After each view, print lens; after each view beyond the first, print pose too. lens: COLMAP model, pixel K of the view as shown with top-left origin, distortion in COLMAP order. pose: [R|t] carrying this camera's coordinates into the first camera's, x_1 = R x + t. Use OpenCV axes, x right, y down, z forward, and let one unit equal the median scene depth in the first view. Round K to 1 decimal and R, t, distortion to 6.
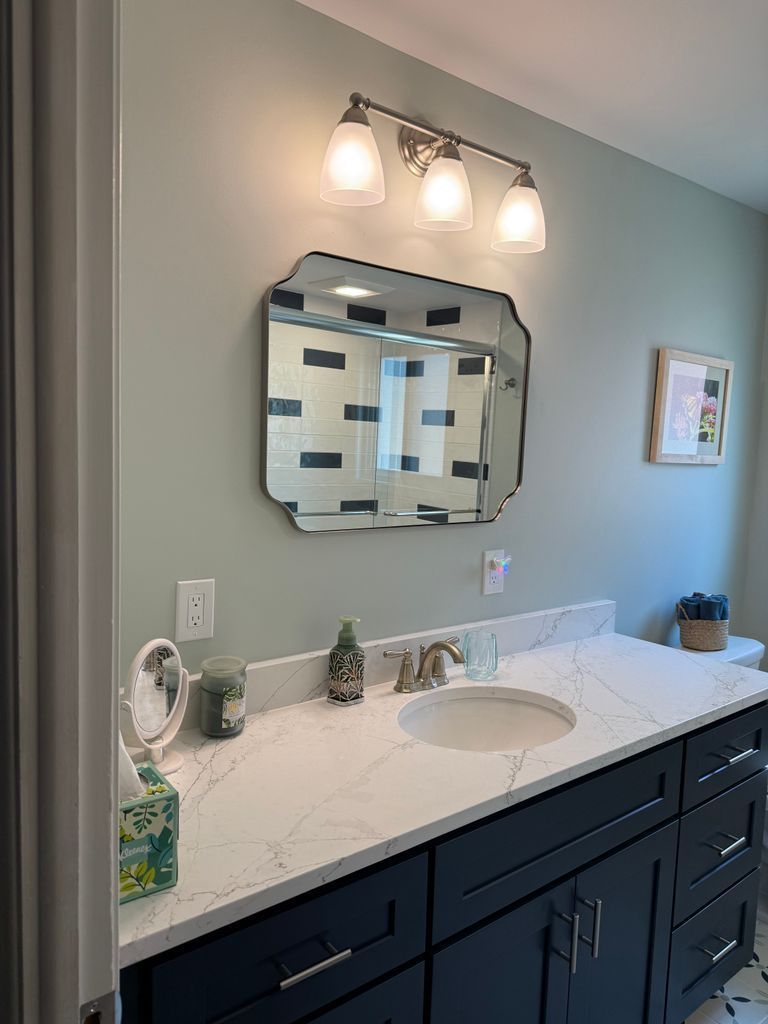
lens RADIAL K [[773.5, 0, 384.0], [0, 773.5, 512.0], [0, 0, 1]] dist [0.024976, -0.004175]
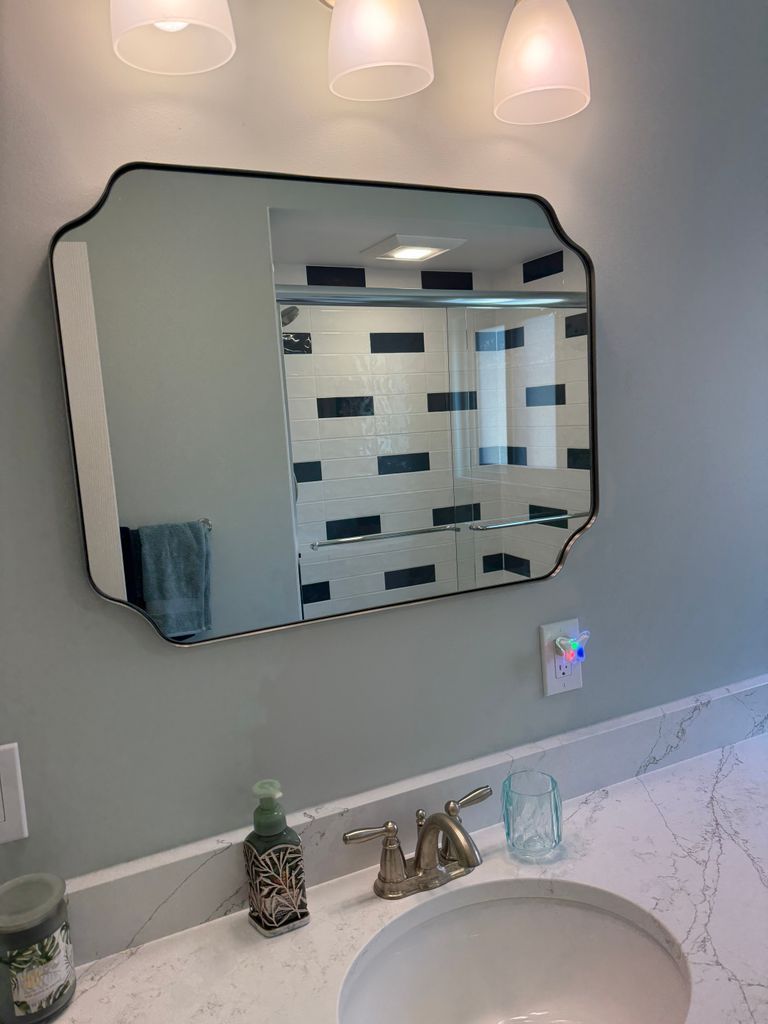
lens RADIAL K [[716.7, 0, 384.0], [0, 716.7, 512.0], [0, 0, 1]] dist [0.003350, -0.040191]
pose [[0.961934, -0.078274, -0.261832, 0.102533], [0.088139, 0.995765, 0.026128, -0.039998], [0.258678, -0.048211, 0.964760, 0.263988]]
